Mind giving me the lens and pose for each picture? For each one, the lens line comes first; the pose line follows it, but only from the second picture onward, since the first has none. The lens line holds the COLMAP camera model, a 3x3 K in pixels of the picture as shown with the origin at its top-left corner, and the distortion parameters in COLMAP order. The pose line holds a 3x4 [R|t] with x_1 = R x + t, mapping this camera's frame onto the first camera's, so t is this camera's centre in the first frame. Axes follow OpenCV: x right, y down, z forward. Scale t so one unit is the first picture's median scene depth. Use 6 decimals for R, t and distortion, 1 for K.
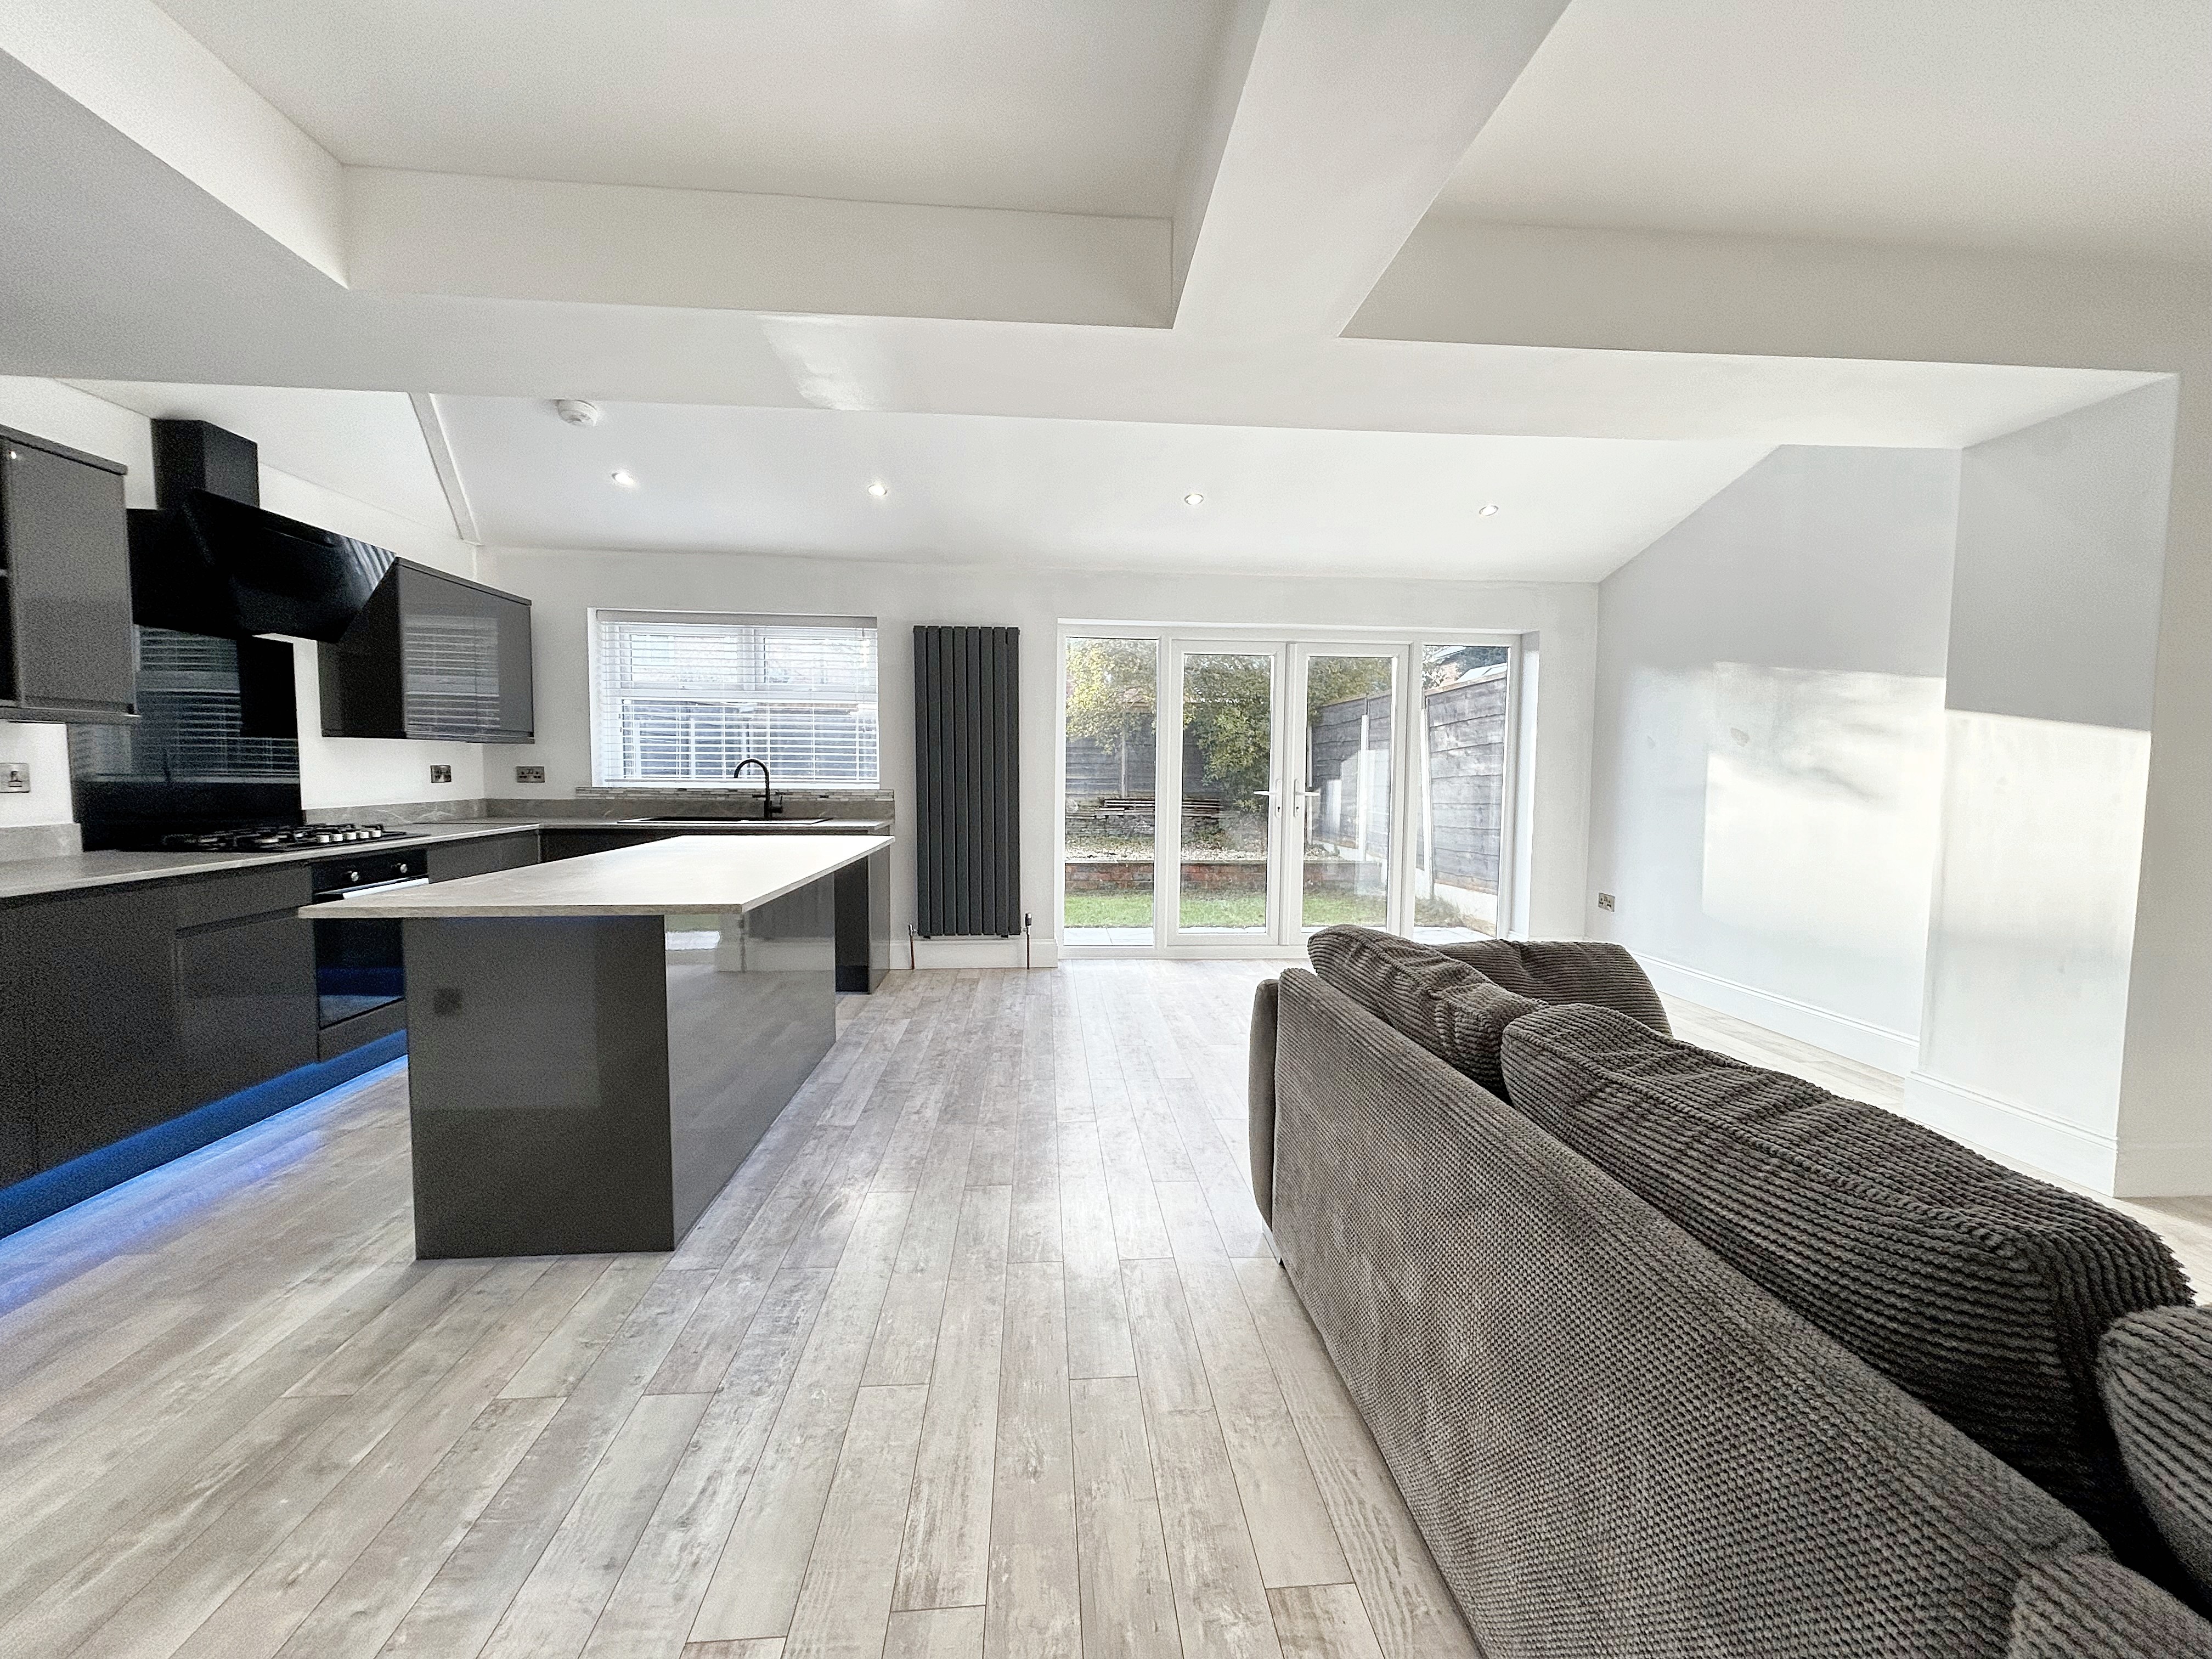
lens RADIAL K [[888.9, 0, 1105.9], [0, 888.9, 833.2], [0, 0, 1]] dist [-0.001821, -0.000078]
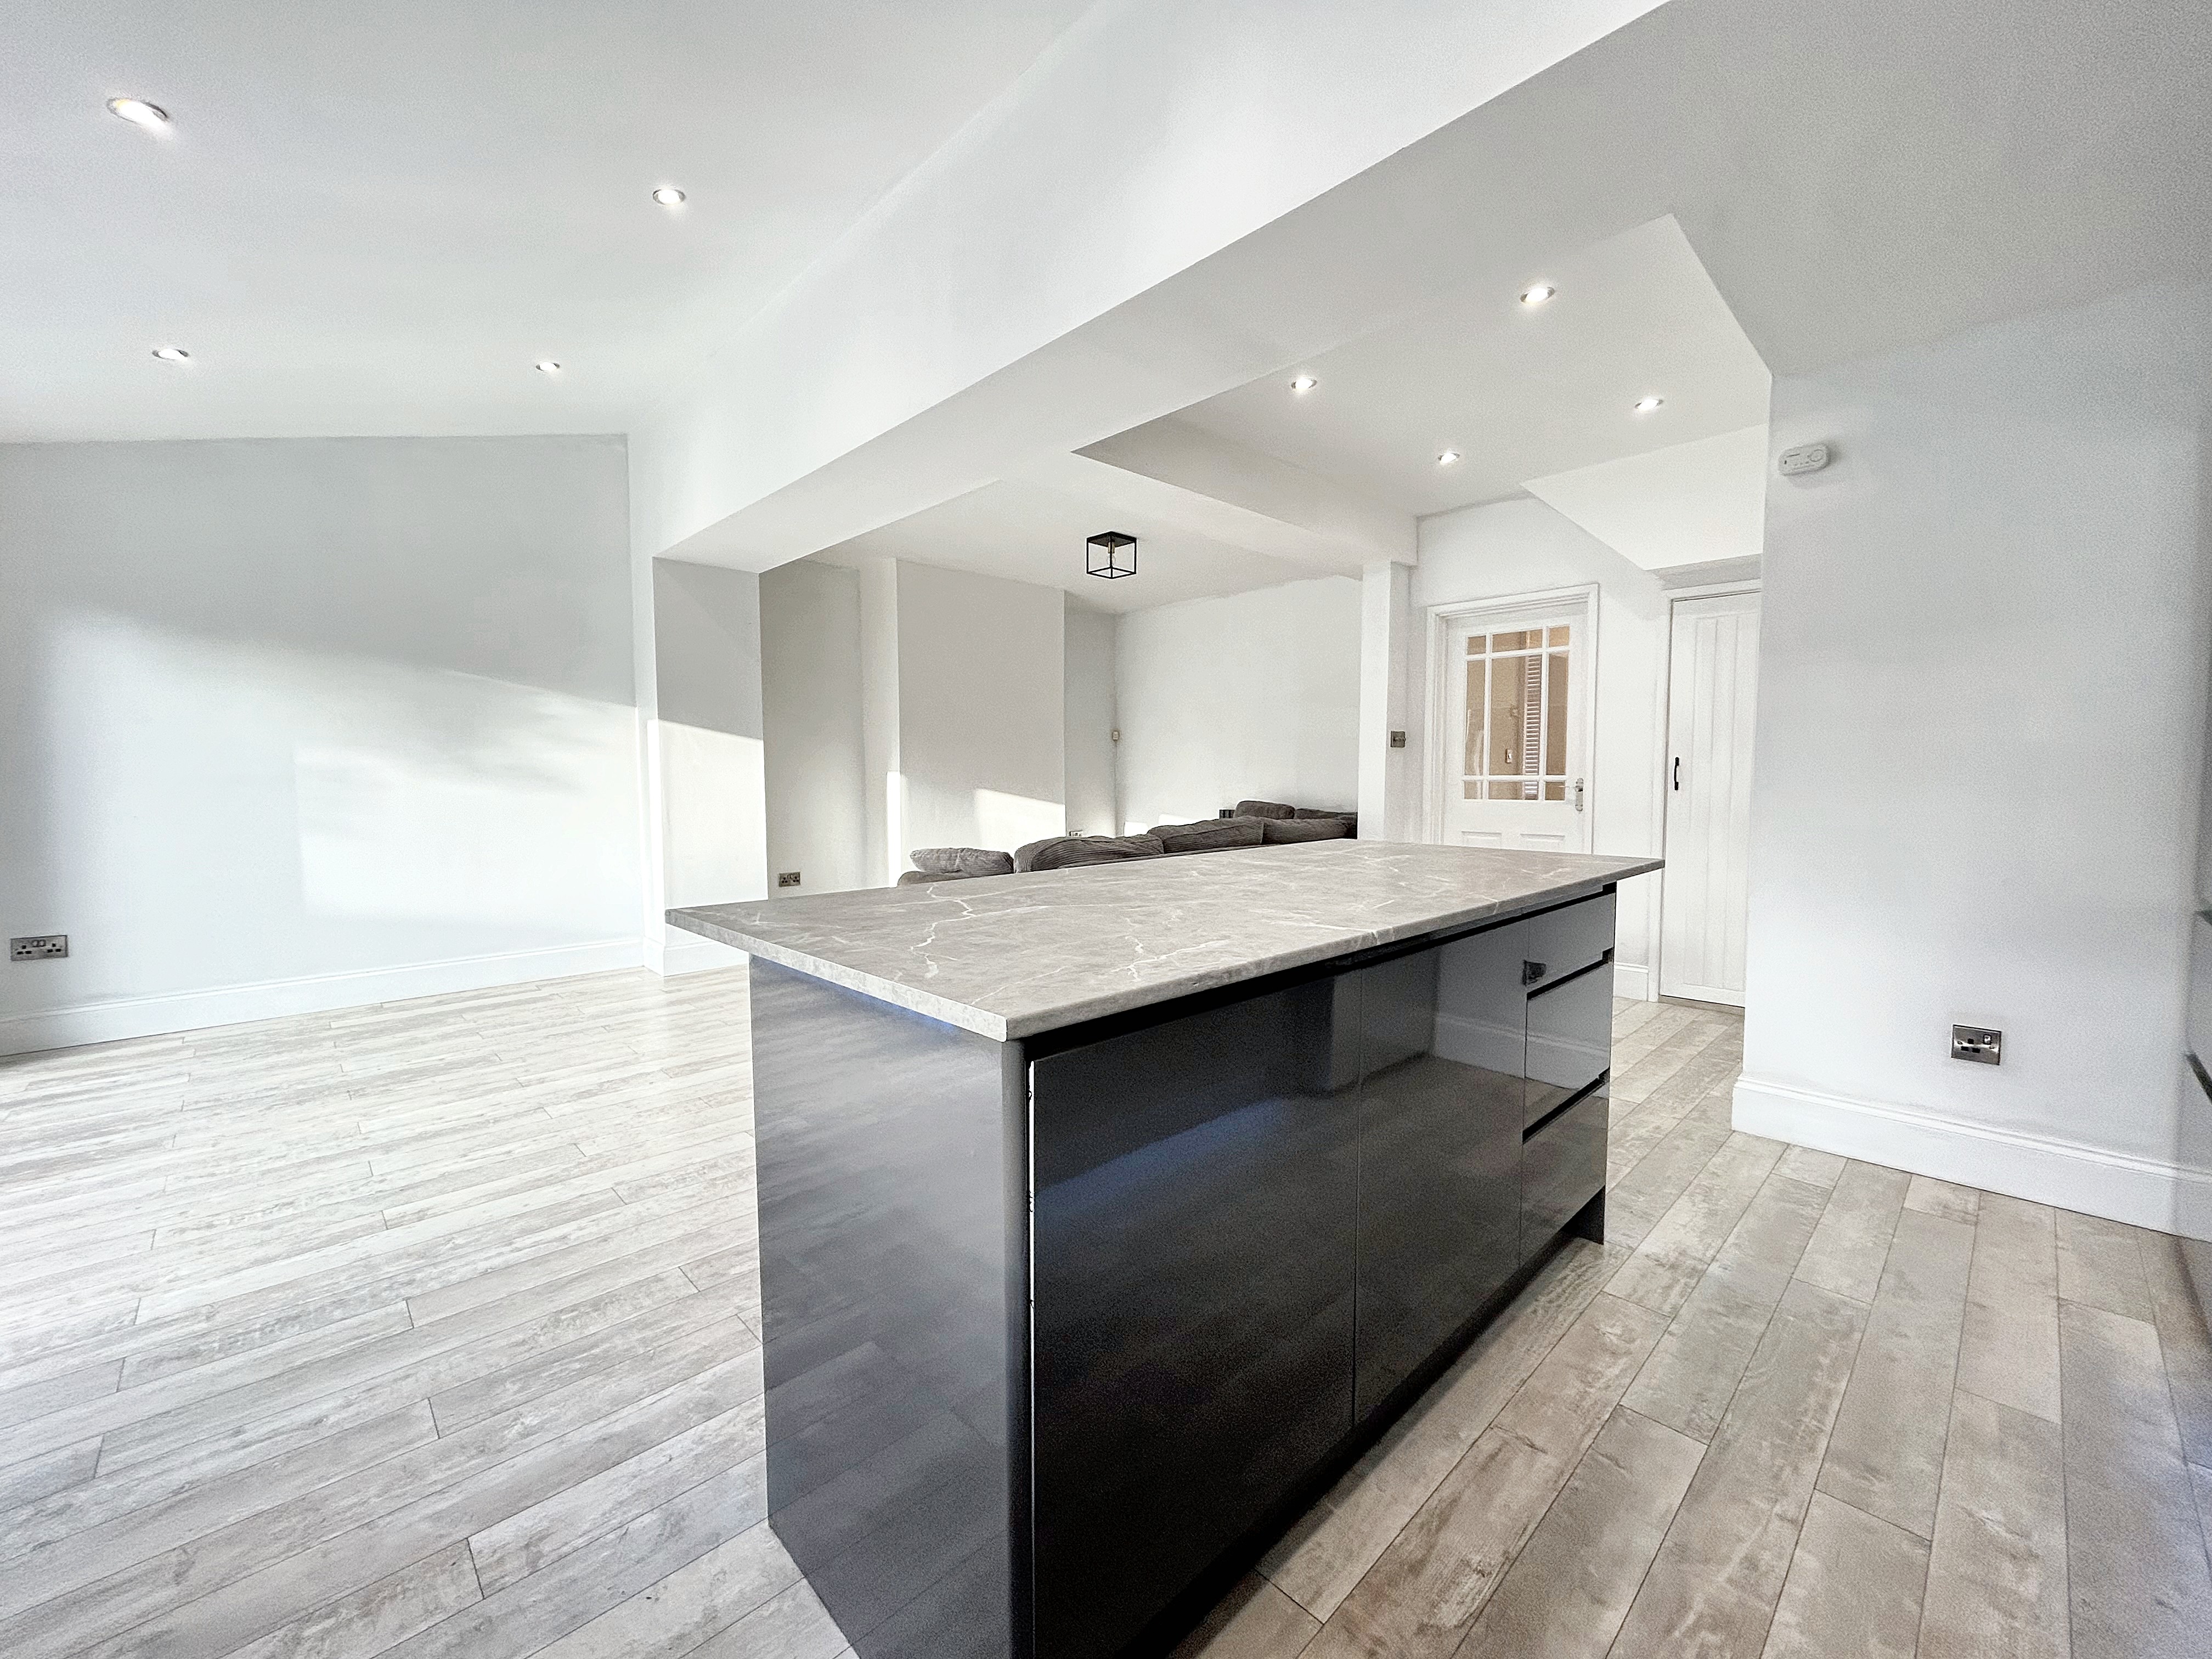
lens RADIAL K [[888.9, 0, 1106.3], [0, 888.9, 823.3], [0, 0, 1]] dist [-0.001821, -0.000078]
pose [[-0.635526, -0.048396, 0.770561, -0.510424], [0.054054, 0.992796, 0.106935, -0.049093], [-0.770185, 0.109611, -0.628332, 0.873495]]
